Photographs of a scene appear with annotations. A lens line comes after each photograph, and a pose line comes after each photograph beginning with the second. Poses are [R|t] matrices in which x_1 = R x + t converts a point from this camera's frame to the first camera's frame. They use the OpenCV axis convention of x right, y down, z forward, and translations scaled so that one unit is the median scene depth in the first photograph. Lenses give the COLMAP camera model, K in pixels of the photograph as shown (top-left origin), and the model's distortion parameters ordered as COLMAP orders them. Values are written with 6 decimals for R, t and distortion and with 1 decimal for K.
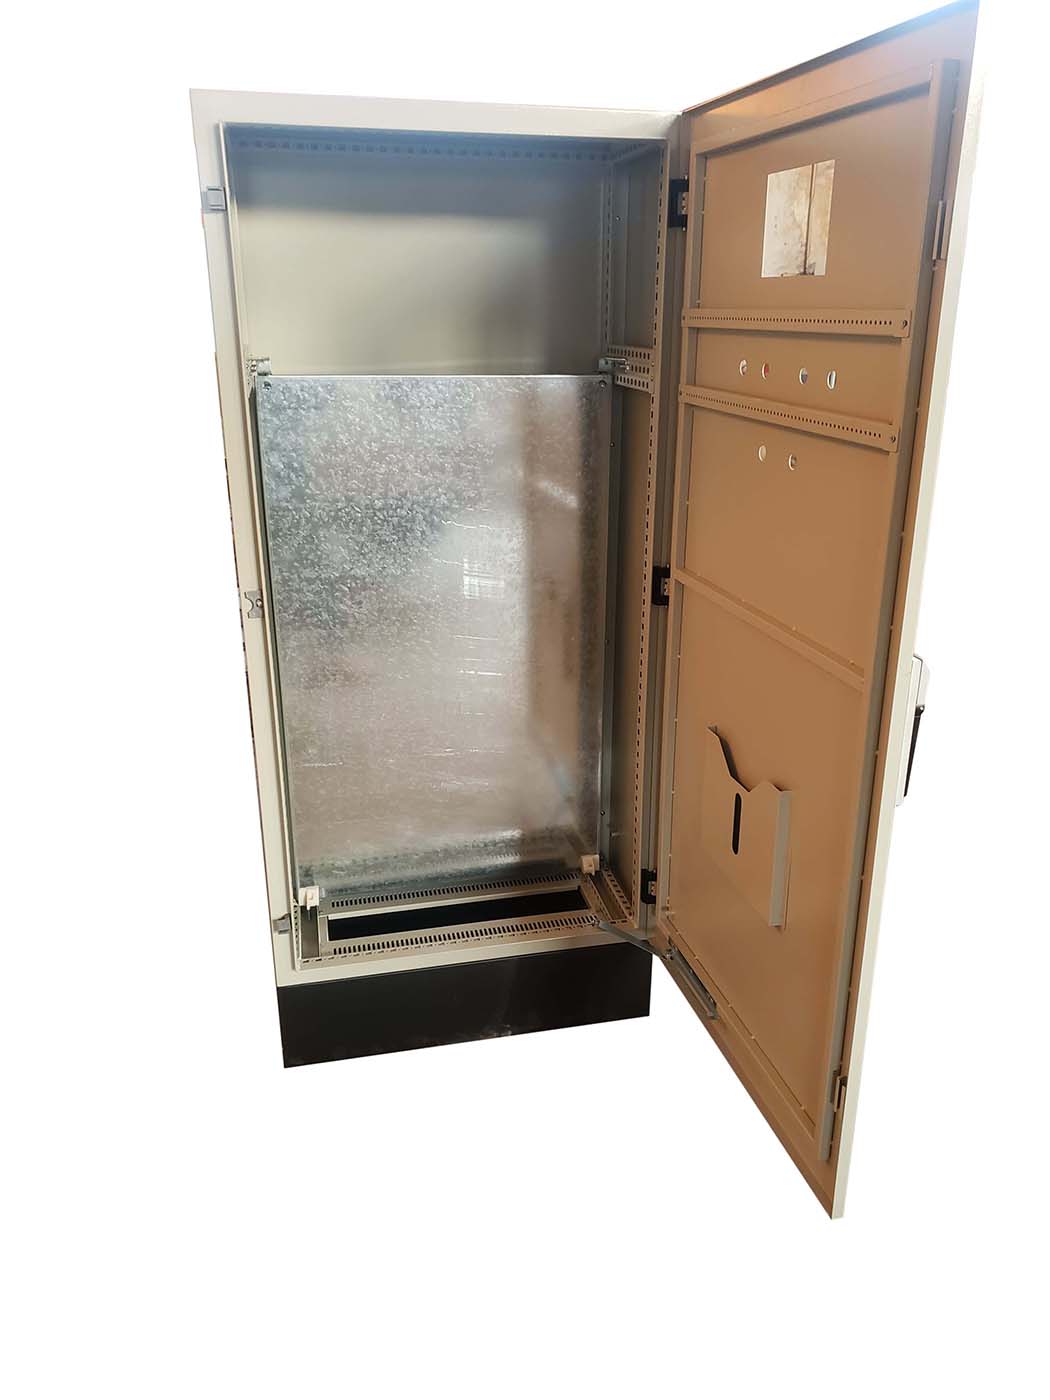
lens RADIAL K [[1091.2, 0, 525.0], [0, 1091.2, 700.0], [0, 0, 1]] dist [-0.002446, -0.003029]
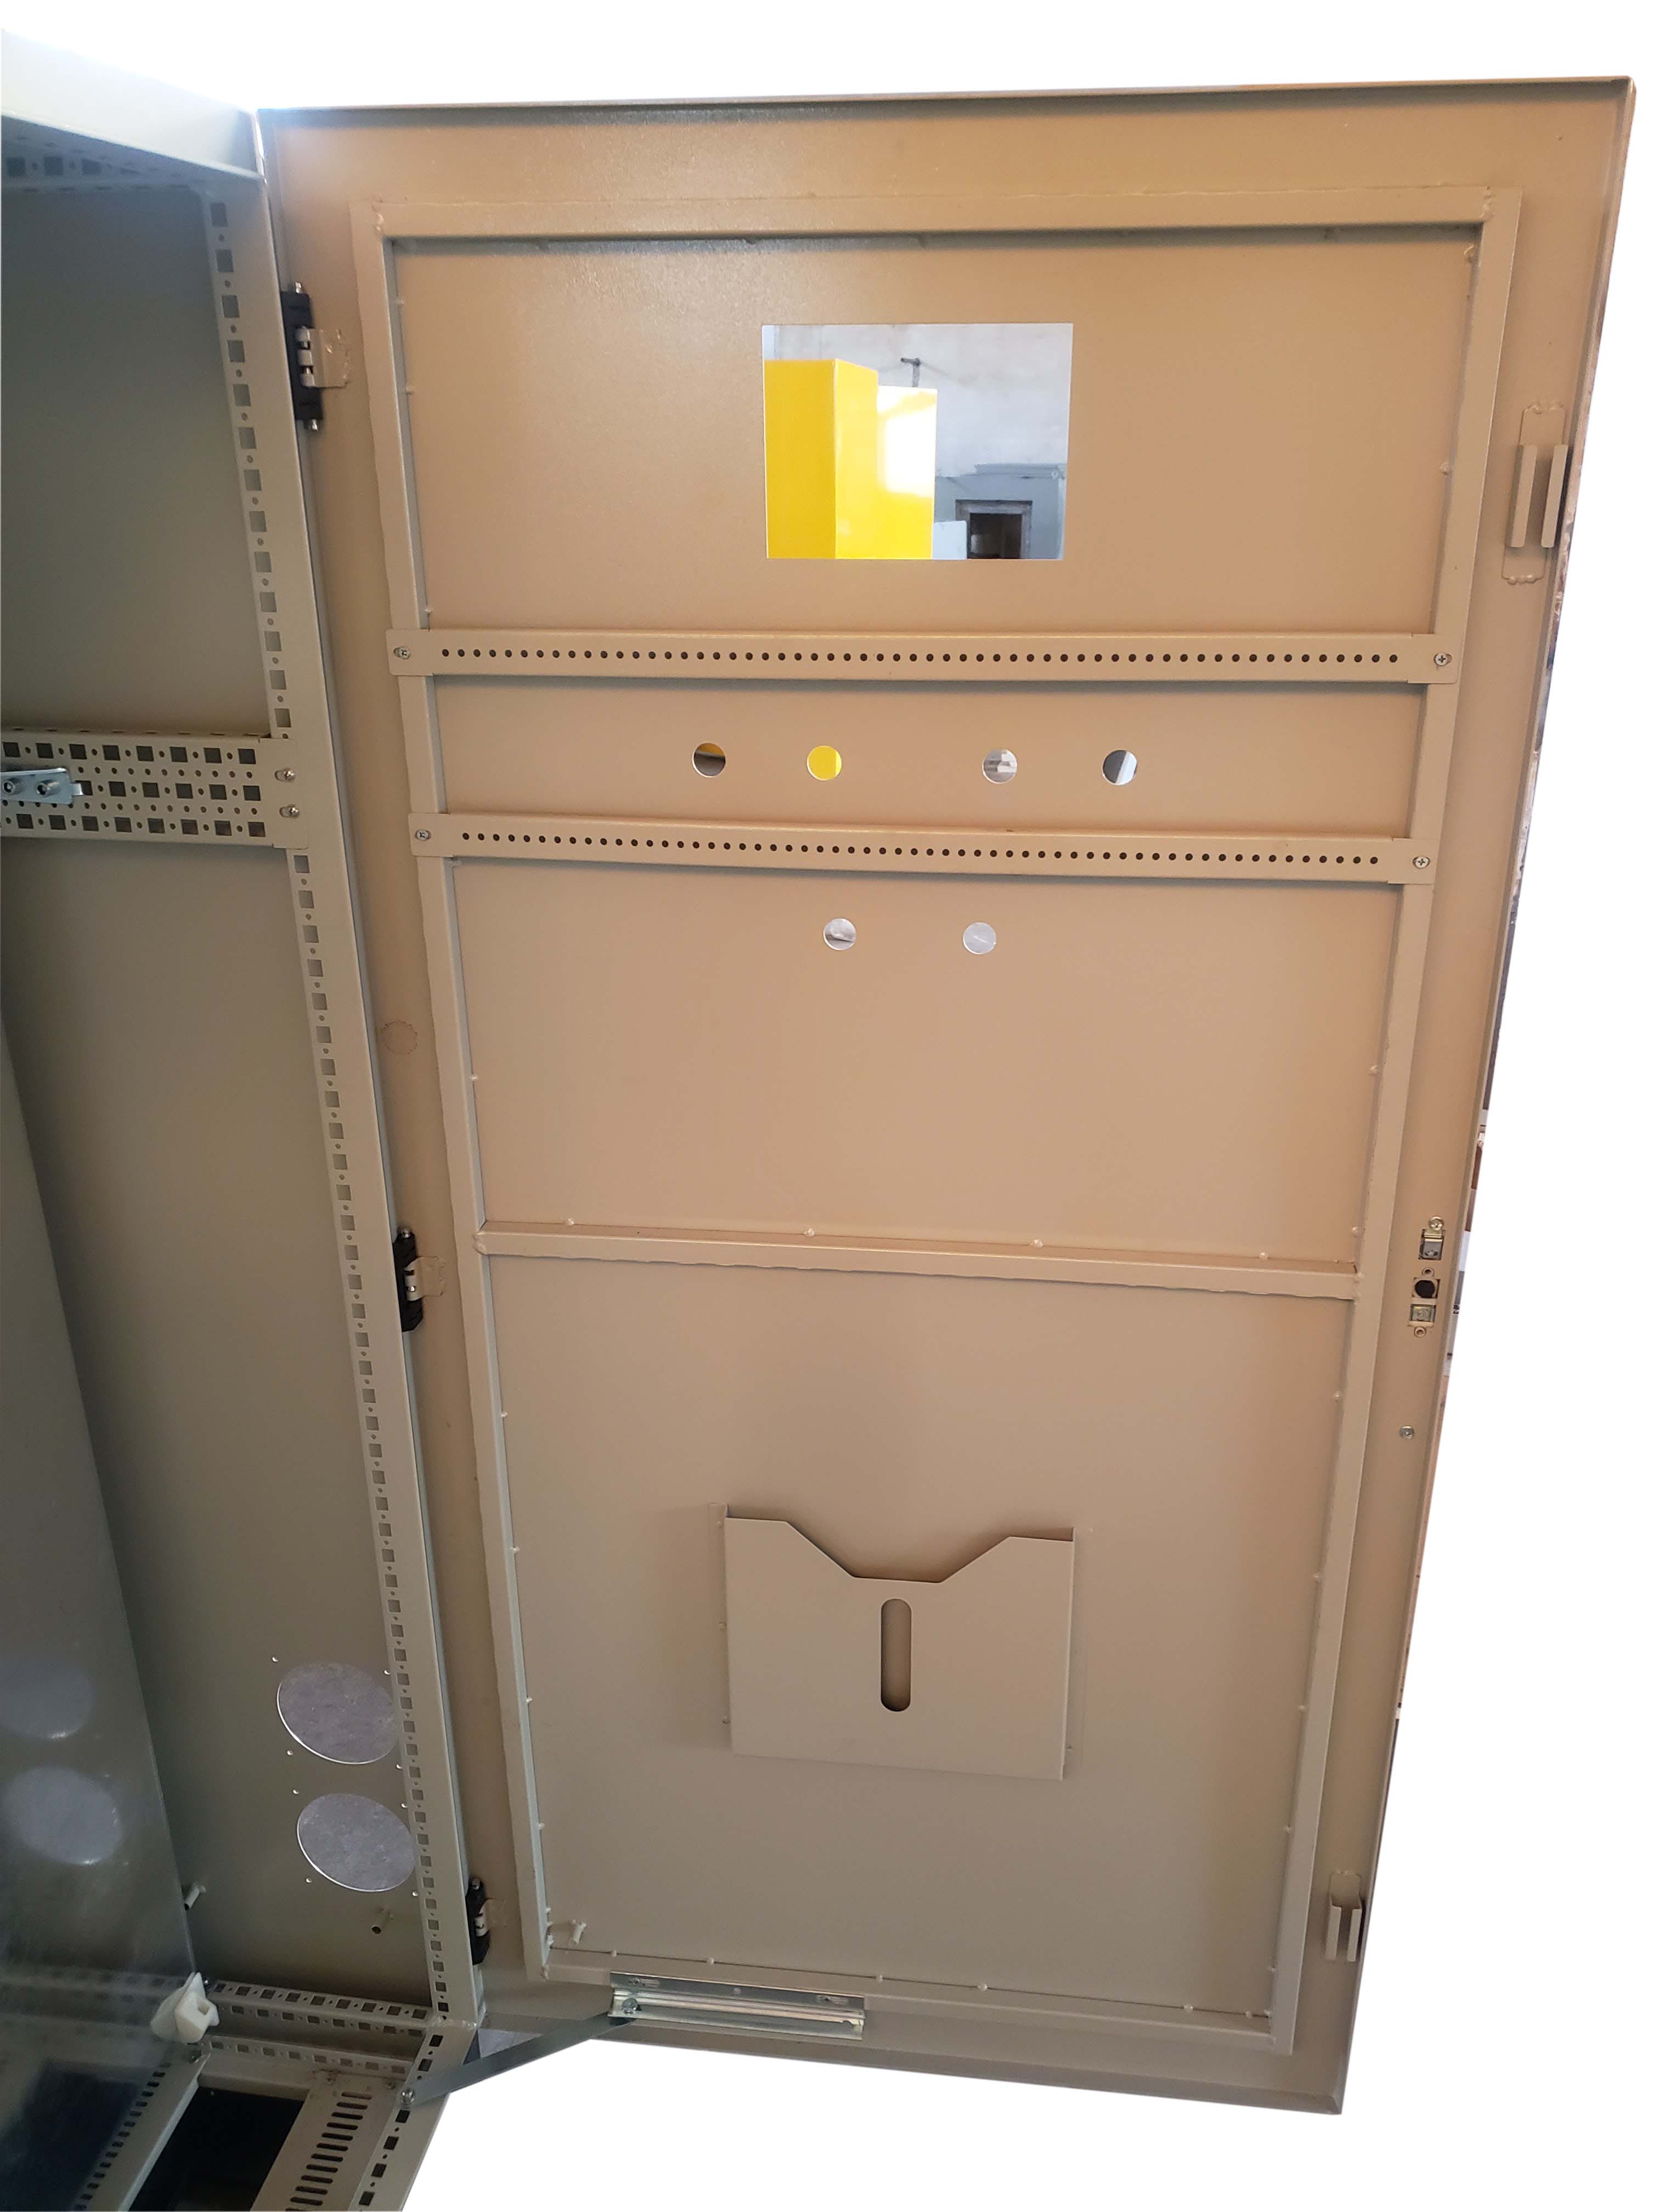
lens RADIAL K [[1634.7, 0, 875.3], [0, 1634.7, 1109.4], [0, 0, 1]] dist [0.049257, -0.002181]
pose [[0.353141, -0.324508, 0.877488, -0.397576], [0.322610, 0.922630, 0.211368, -0.283098], [-0.878188, 0.208444, 0.430508, 0.657425]]
